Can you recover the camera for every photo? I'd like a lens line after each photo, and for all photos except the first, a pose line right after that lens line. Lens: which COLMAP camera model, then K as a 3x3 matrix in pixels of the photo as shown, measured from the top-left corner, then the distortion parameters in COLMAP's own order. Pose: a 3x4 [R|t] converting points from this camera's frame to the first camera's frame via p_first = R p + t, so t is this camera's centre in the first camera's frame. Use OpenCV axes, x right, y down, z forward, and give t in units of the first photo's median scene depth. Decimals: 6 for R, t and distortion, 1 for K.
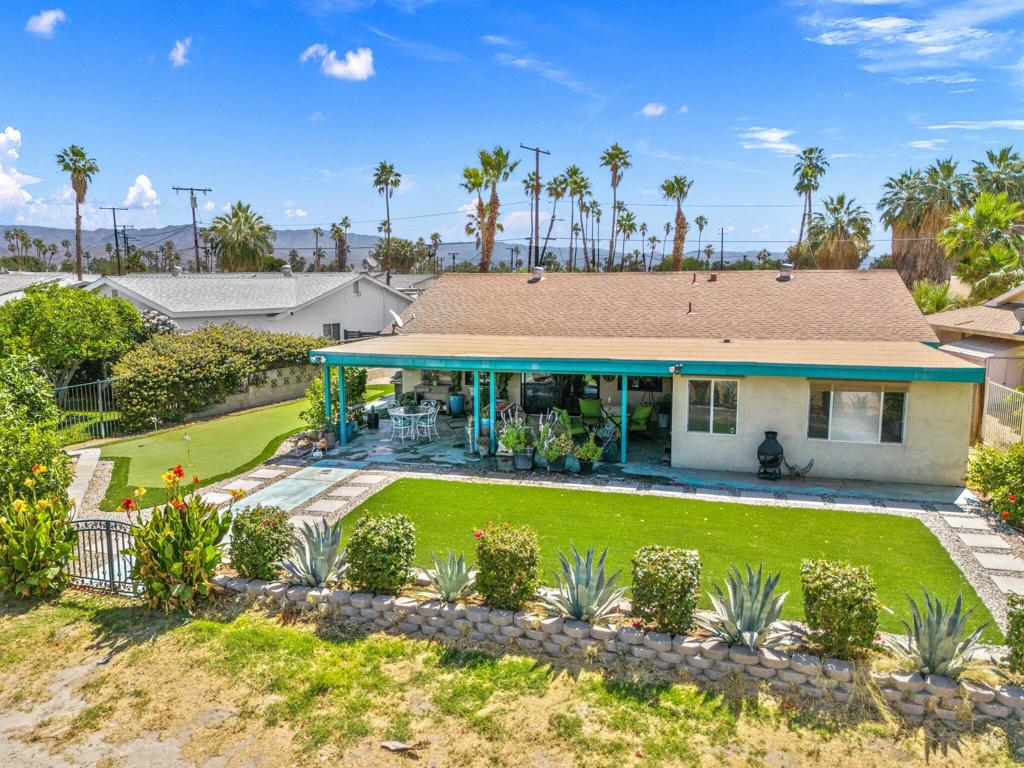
lens RADIAL K [[744.7, 0, 513.3], [0, 744.7, 383.3], [0, 0, 1]] dist [0.026586, -0.010157]
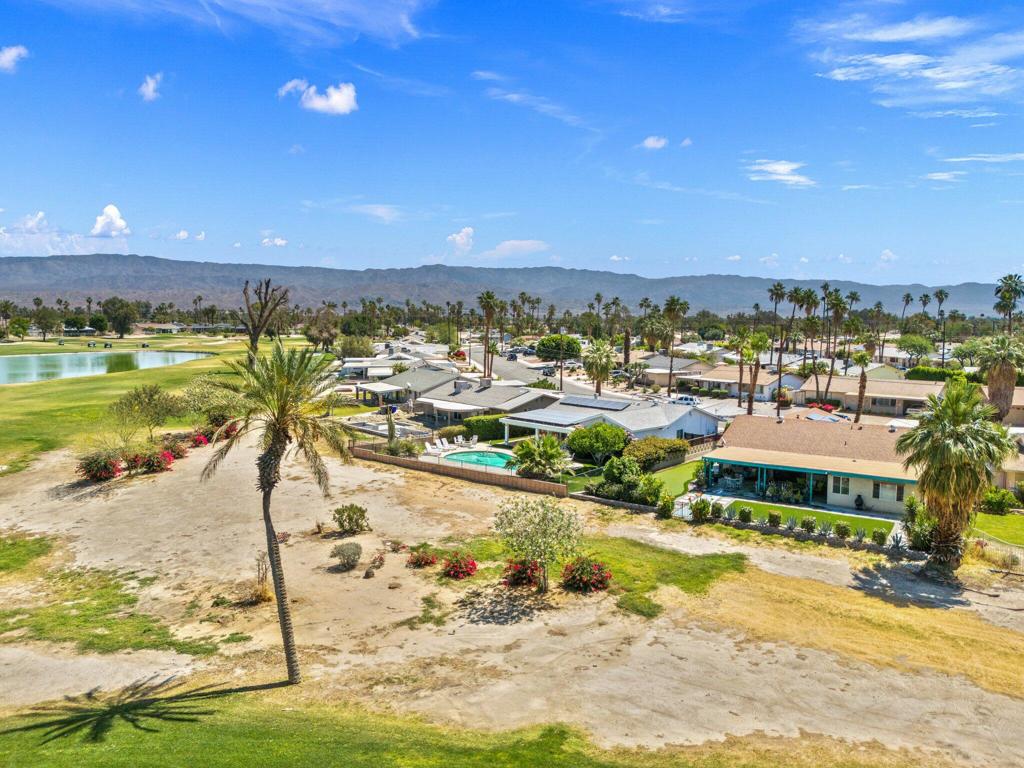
lens RADIAL K [[744.7, 0, 508.4], [0, 744.7, 381.7], [0, 0, 1]] dist [0.026586, -0.010157]
pose [[0.952659, 0.034797, -0.302043, -0.131481], [-0.048740, 0.998060, -0.038747, -0.218144], [0.300109, 0.051634, 0.952506, -2.487285]]
